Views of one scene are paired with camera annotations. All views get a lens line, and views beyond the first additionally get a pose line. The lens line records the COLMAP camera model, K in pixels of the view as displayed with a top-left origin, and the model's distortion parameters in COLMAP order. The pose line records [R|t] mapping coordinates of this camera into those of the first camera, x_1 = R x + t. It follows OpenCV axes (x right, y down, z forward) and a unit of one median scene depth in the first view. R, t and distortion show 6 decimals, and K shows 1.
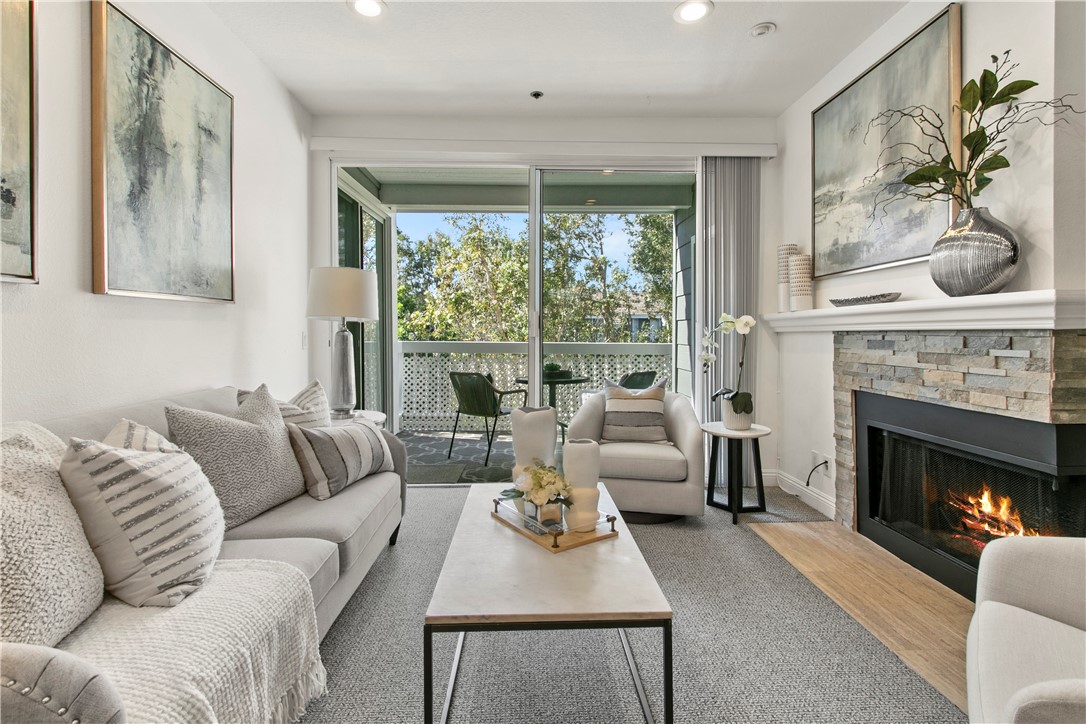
lens RADIAL K [[504.5, 0, 539.1], [0, 504.5, 331.0], [0, 0, 1]] dist [0.001254, -0.000102]
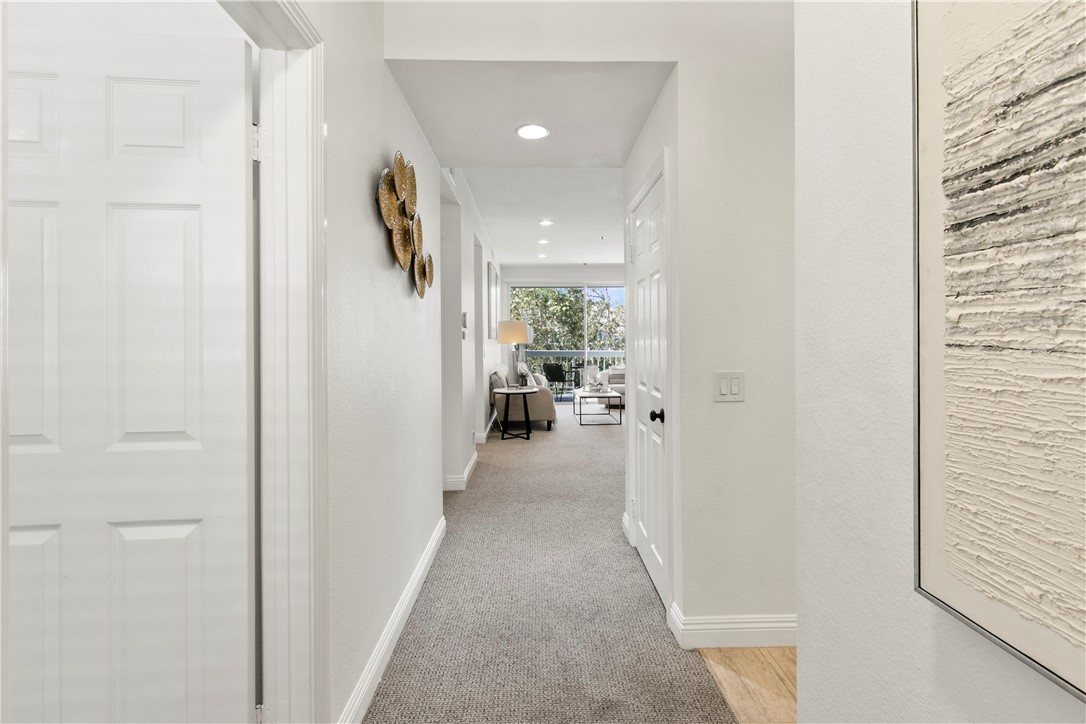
lens RADIAL K [[506.7, 0, 544.1], [0, 506.7, 342.0], [0, 0, 1]] dist [-0.001437, -0.000276]
pose [[0.999993, -0.003544, 0.001204, -0.336643], [0.003541, 0.999990, 0.002734, -0.047313], [-0.001214, -0.002730, 0.999996, -2.632420]]
